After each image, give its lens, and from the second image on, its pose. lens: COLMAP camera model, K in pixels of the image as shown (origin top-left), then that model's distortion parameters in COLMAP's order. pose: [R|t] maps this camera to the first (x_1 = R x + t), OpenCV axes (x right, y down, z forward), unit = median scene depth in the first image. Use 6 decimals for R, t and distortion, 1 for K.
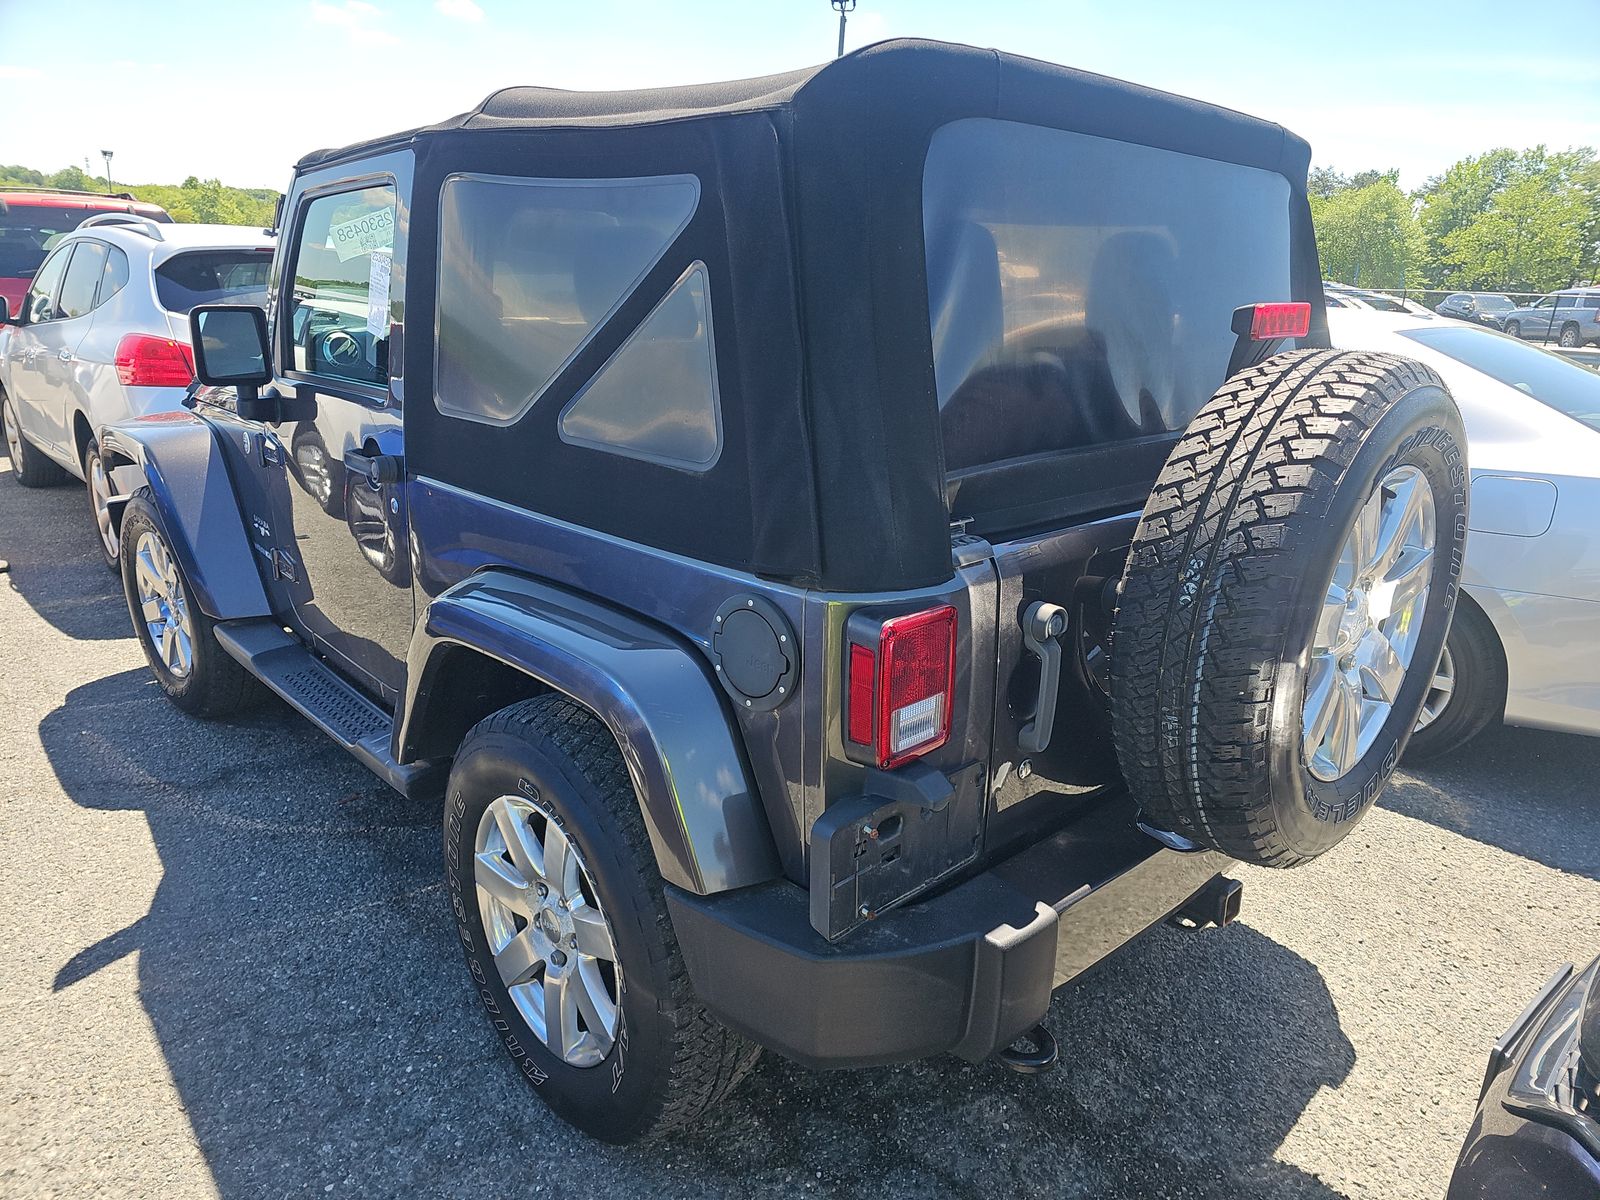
lens RADIAL K [[1003.6, 0, 803.7], [0, 1003.6, 592.8], [0, 0, 1]] dist [0.067405, -0.053223]
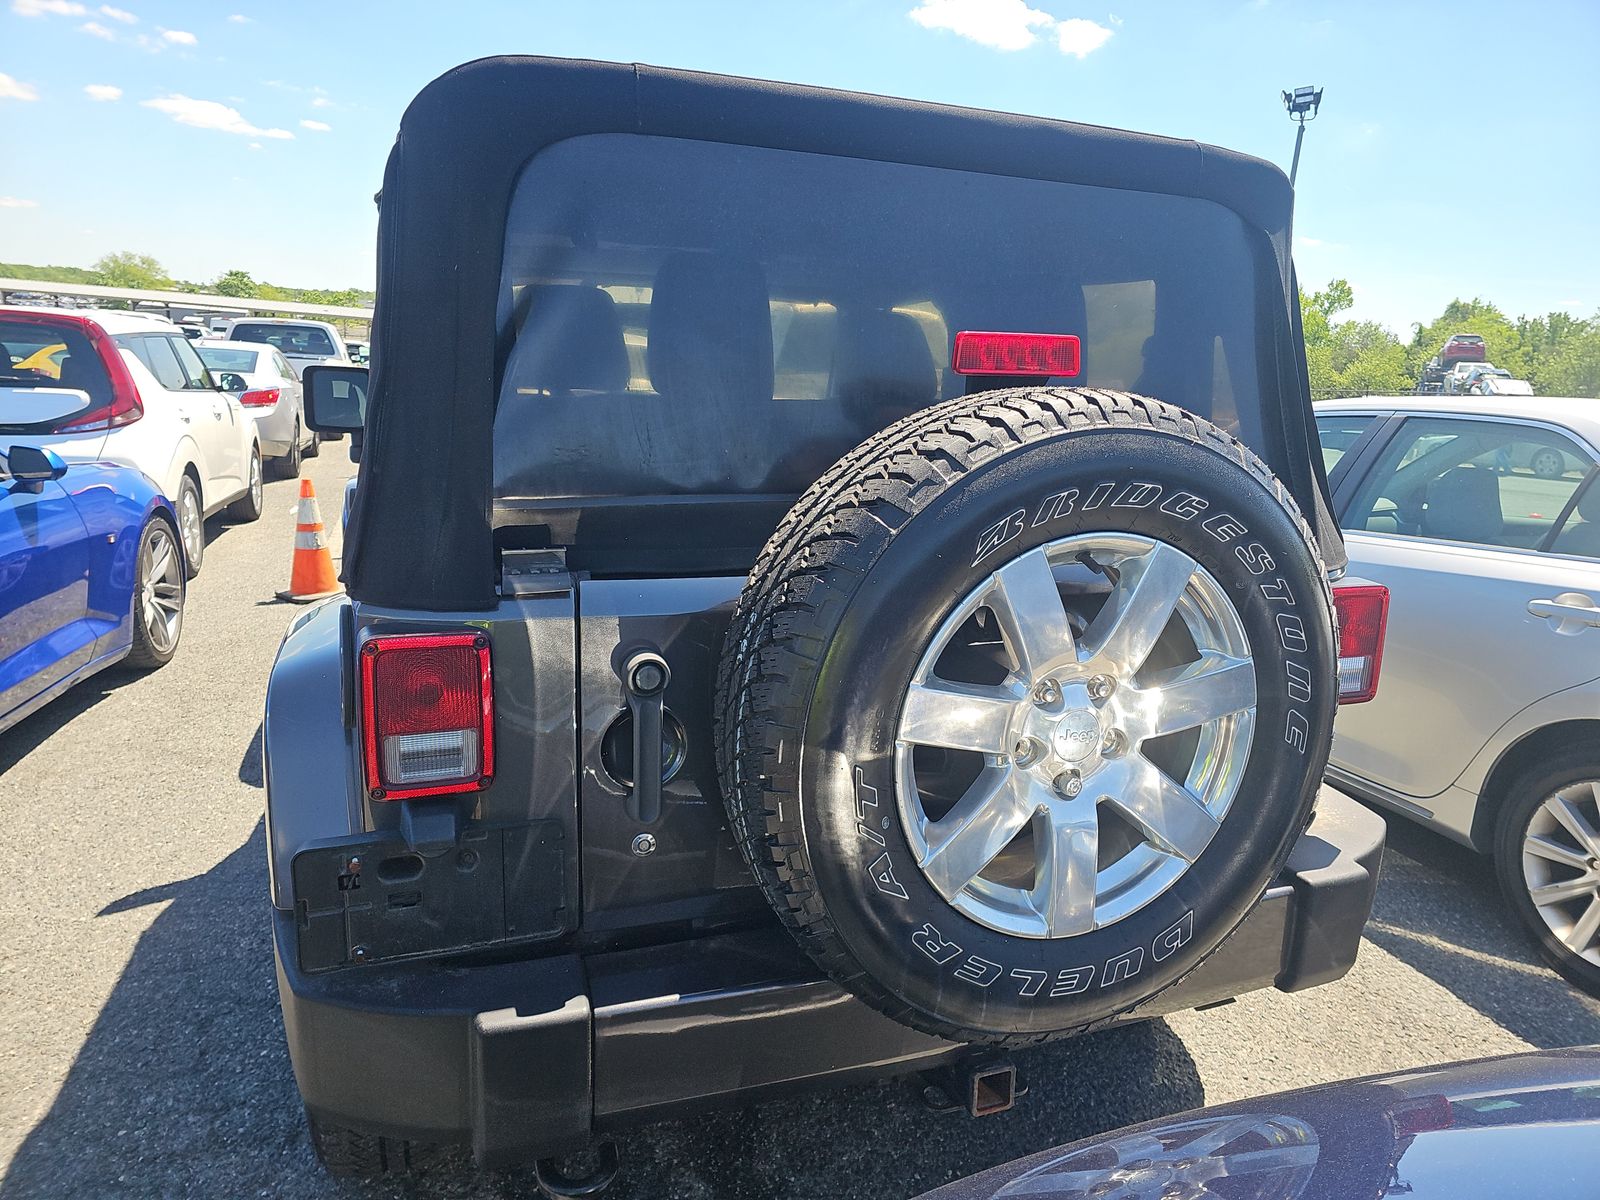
lens RADIAL K [[1003.6, 0, 803.7], [0, 1003.6, 592.8], [0, 0, 1]] dist [0.067405, -0.053223]
pose [[0.924679, 0.086126, -0.370878, 0.708219], [-0.124138, 0.989049, -0.079825, 0.011735], [0.359942, 0.119853, 0.925244, 0.229944]]
